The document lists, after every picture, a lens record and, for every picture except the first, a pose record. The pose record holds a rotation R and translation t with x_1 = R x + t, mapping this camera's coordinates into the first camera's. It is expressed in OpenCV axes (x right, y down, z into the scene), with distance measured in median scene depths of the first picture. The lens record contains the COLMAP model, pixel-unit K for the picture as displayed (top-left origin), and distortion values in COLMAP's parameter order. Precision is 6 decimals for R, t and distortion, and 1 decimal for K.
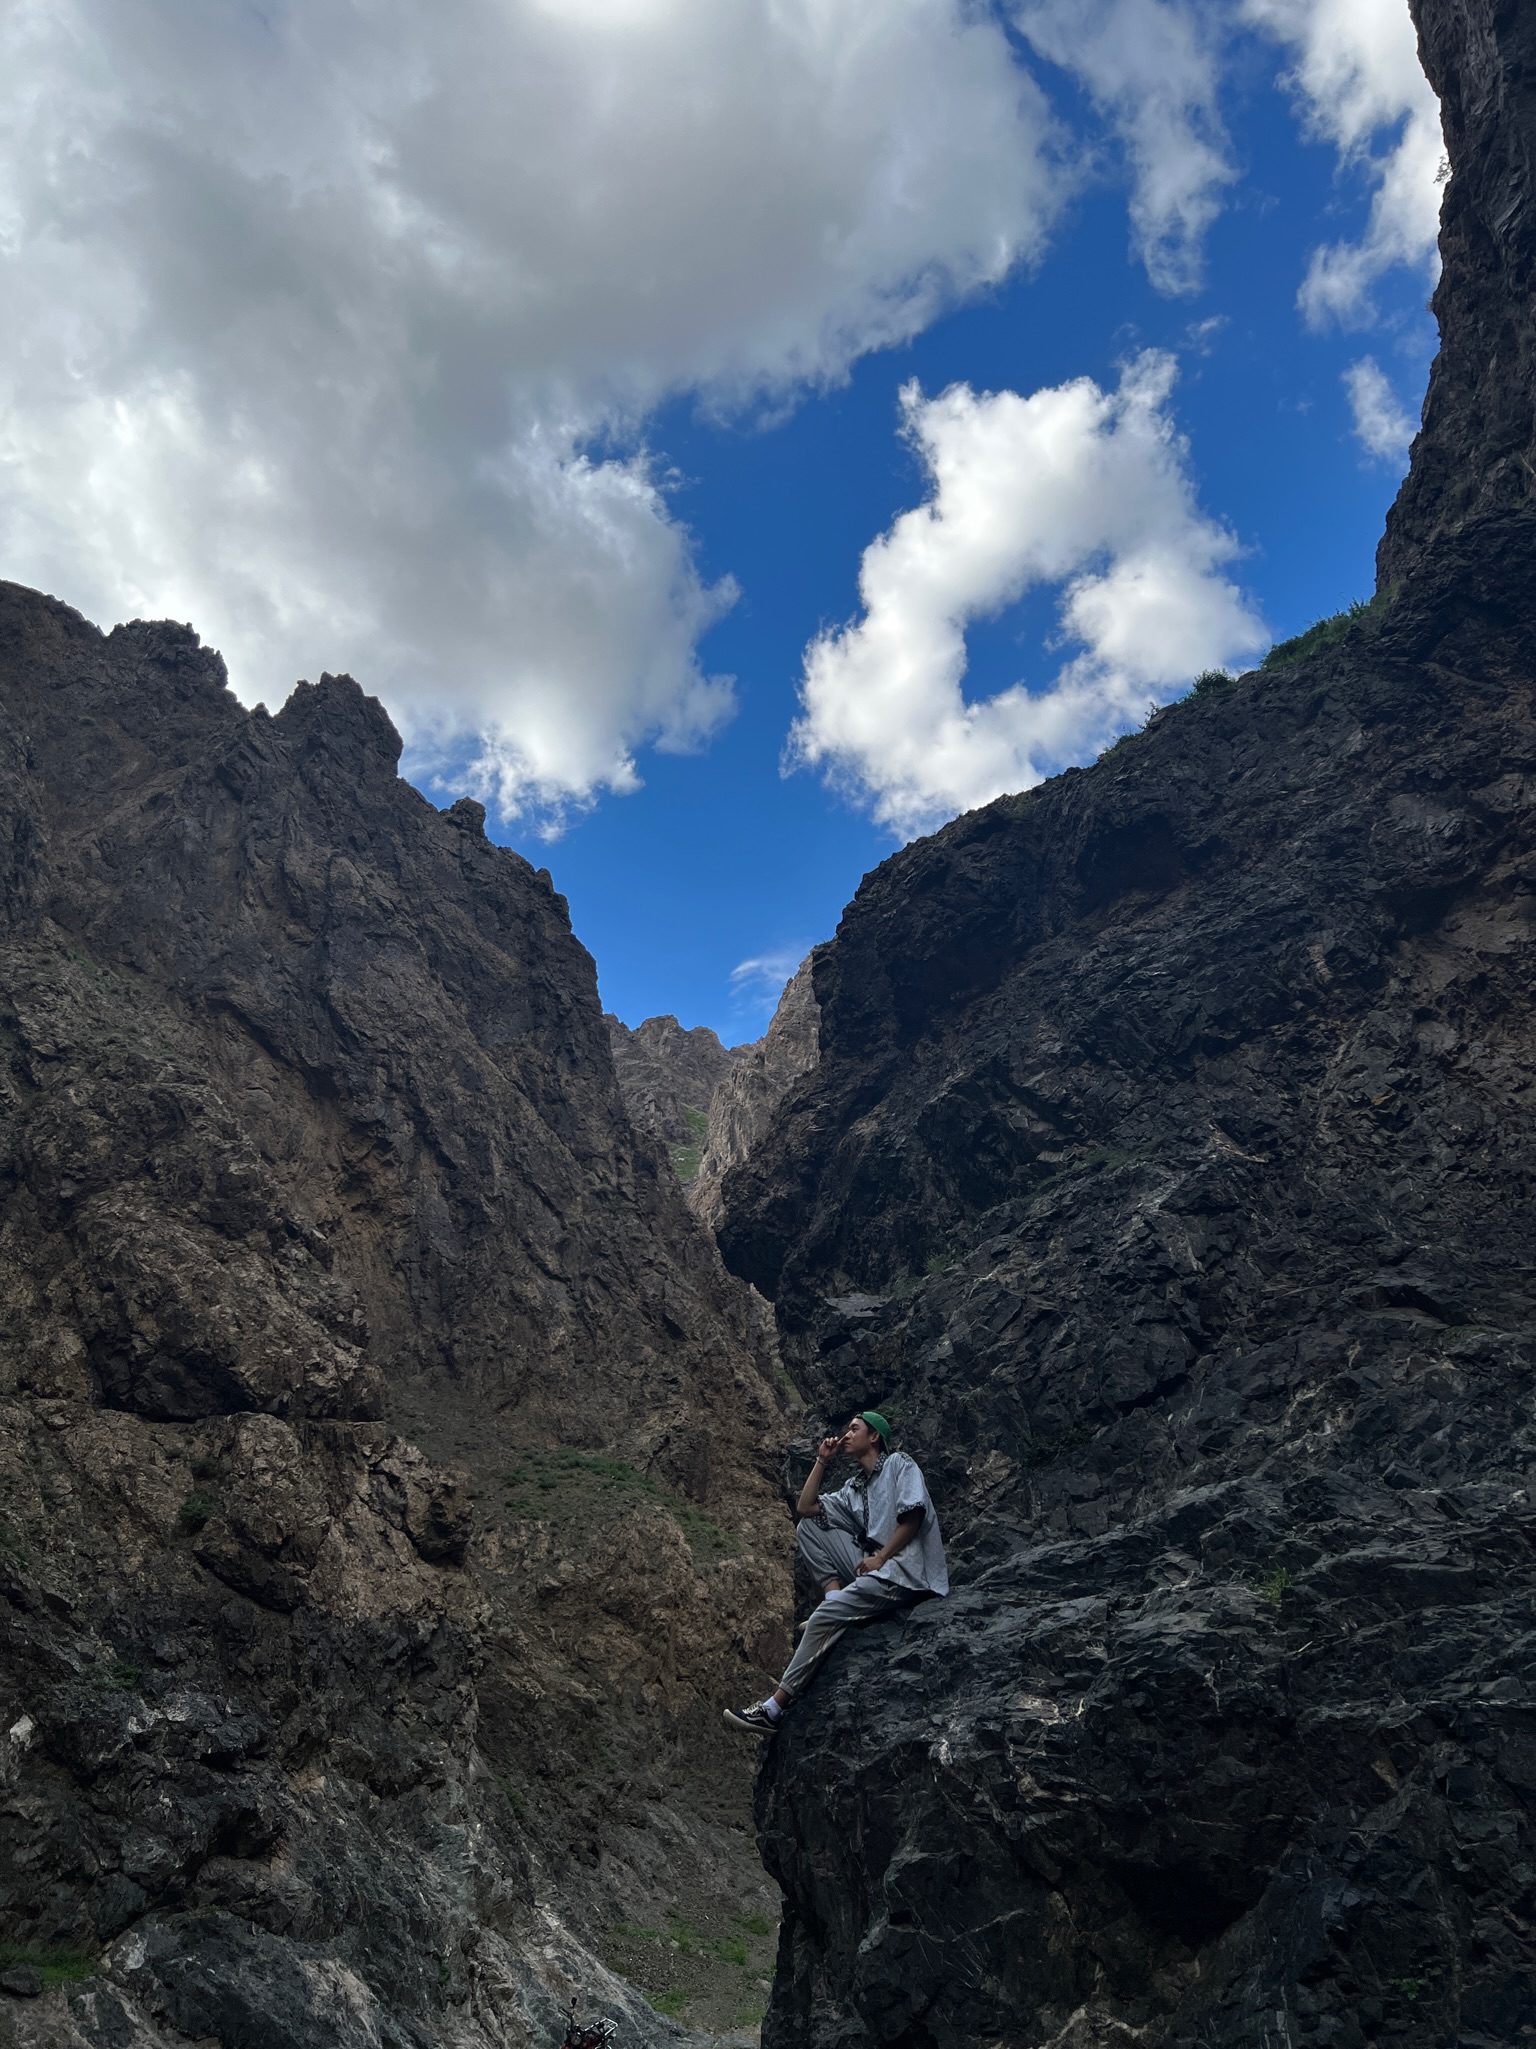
lens RADIAL K [[1530.4, 0, 767.0], [0, 1530.4, 1023.5], [0, 0, 1]] dist [0.051318, -0.055710]
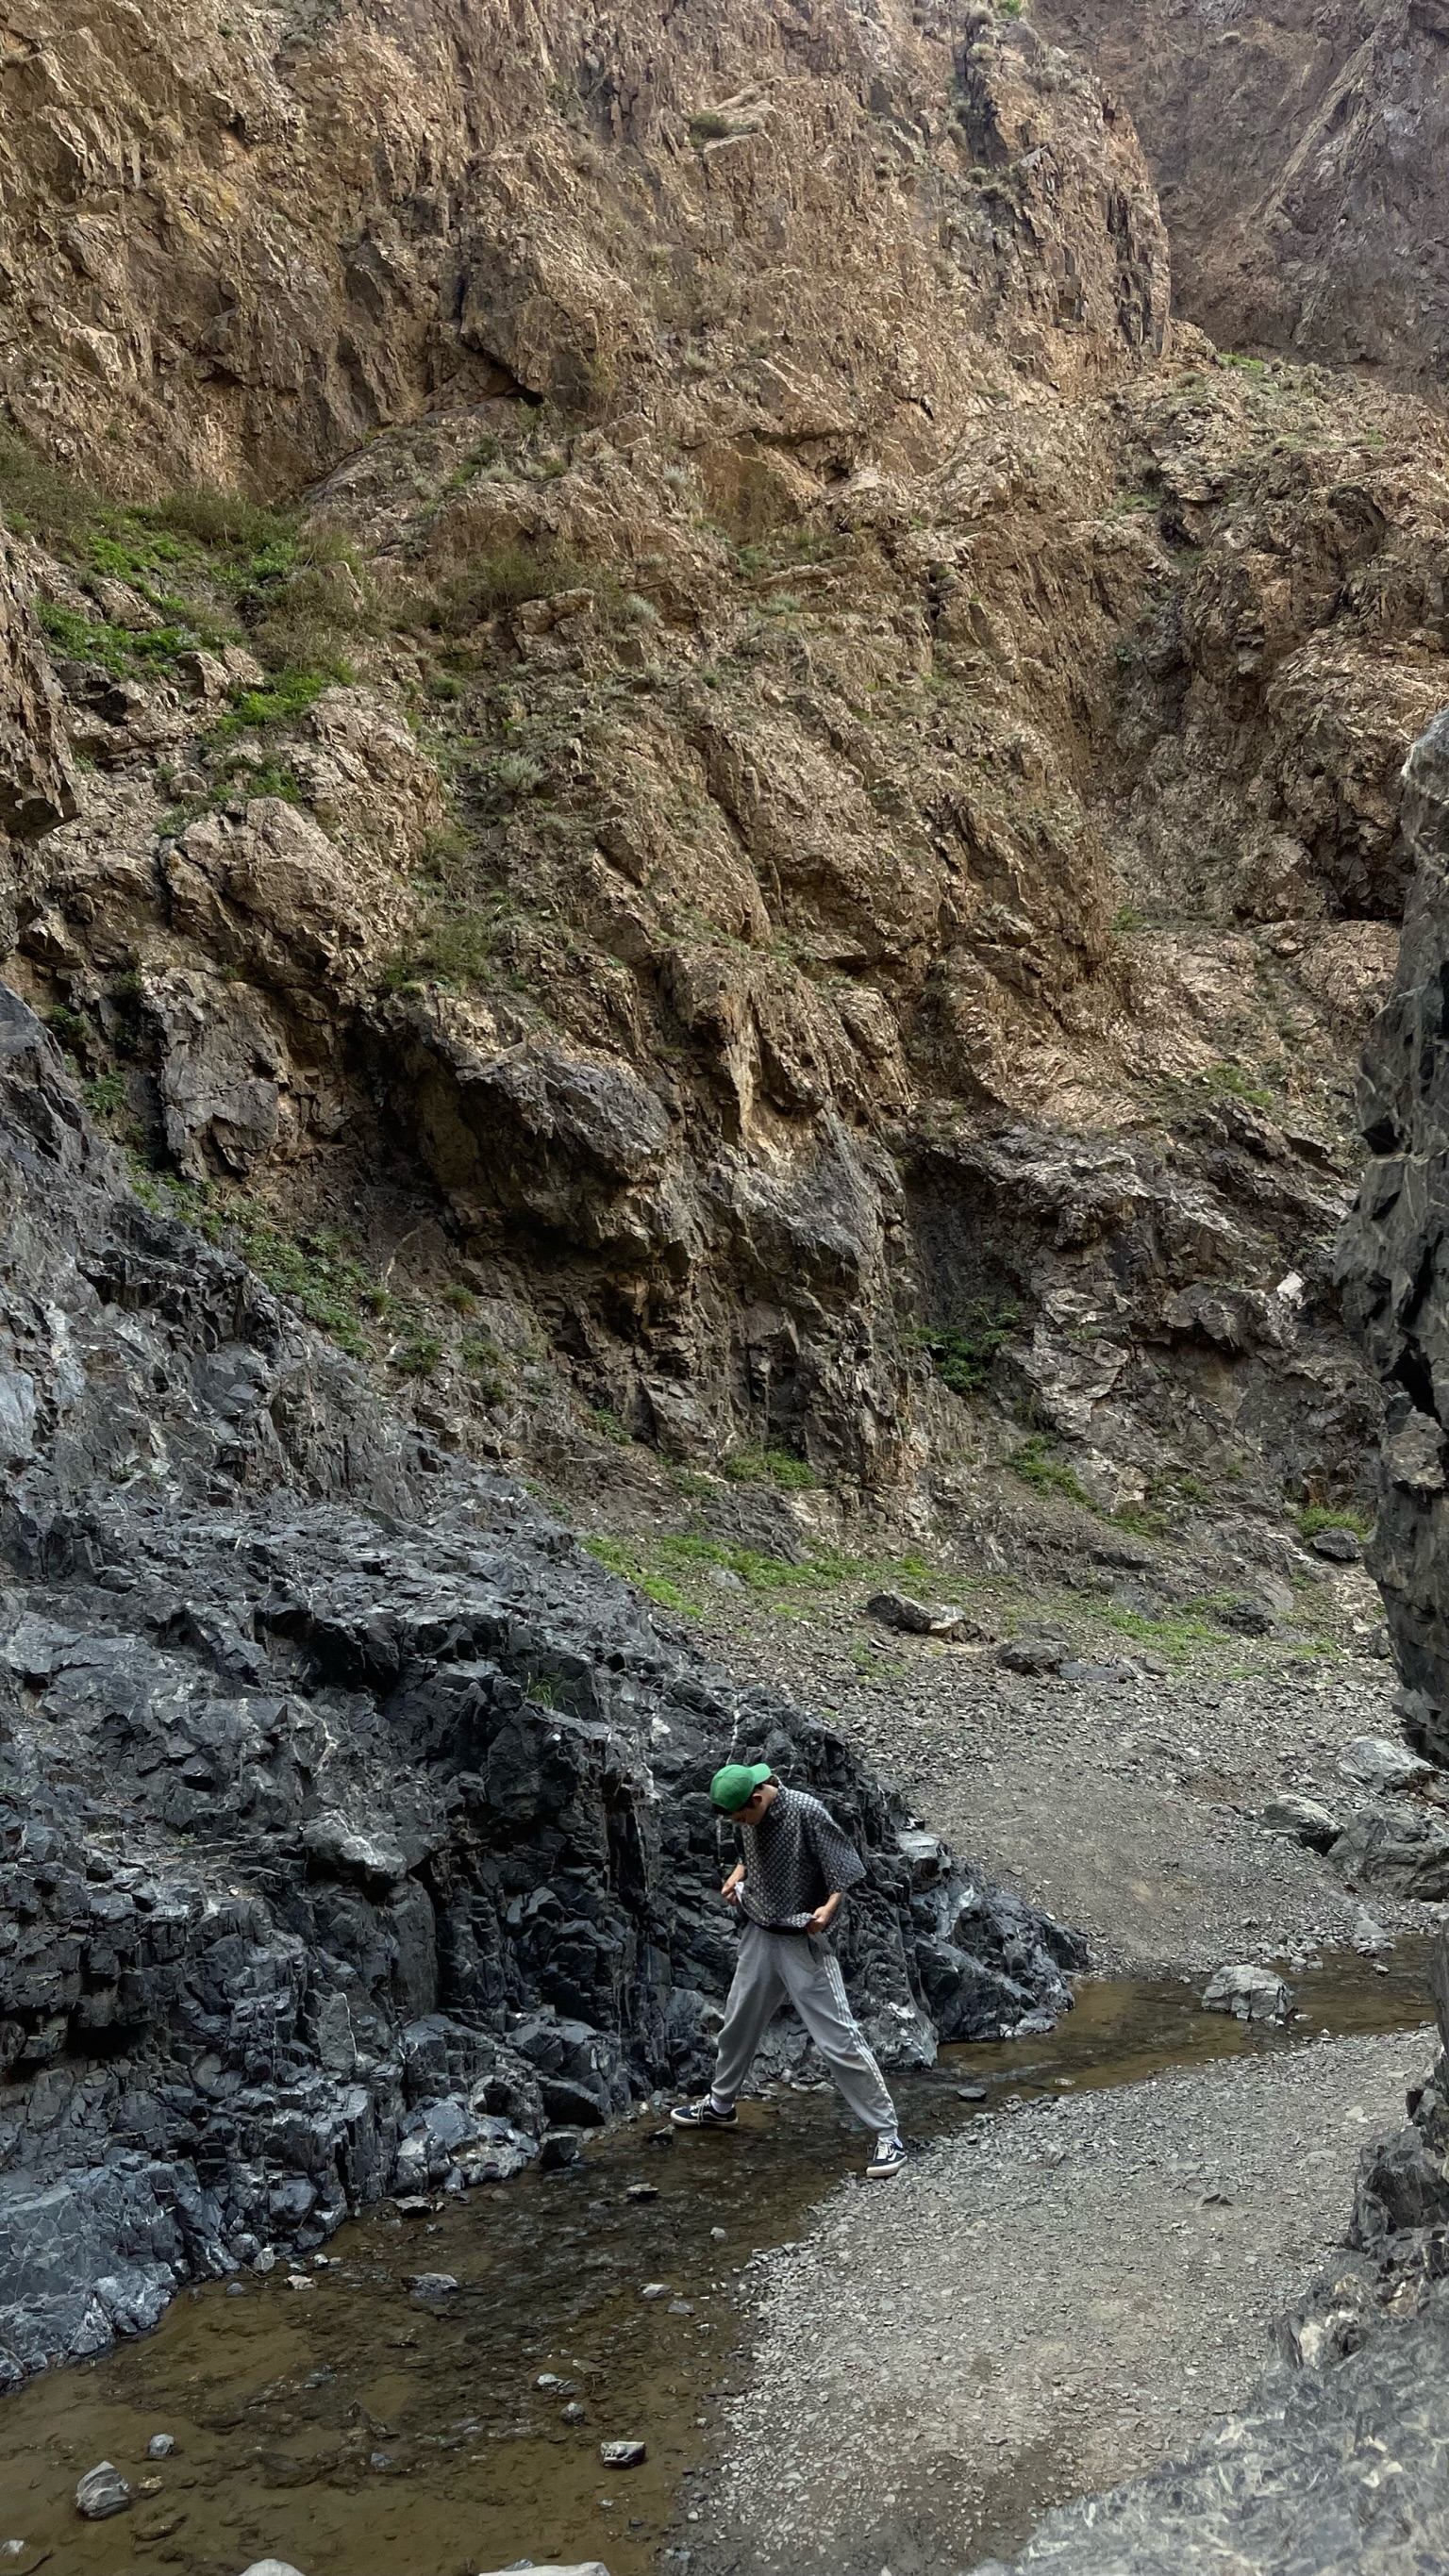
lens RADIAL K [[1941.2, 0, 711.8], [0, 1941.2, 1306.4], [0, 0, 1]] dist [0.053777, -0.049718]
pose [[0.676204, -0.057419, -0.734473, 0.063226], [0.342326, 0.907281, 0.244240, 0.074613], [0.652350, -0.416585, 0.633164, 0.090188]]
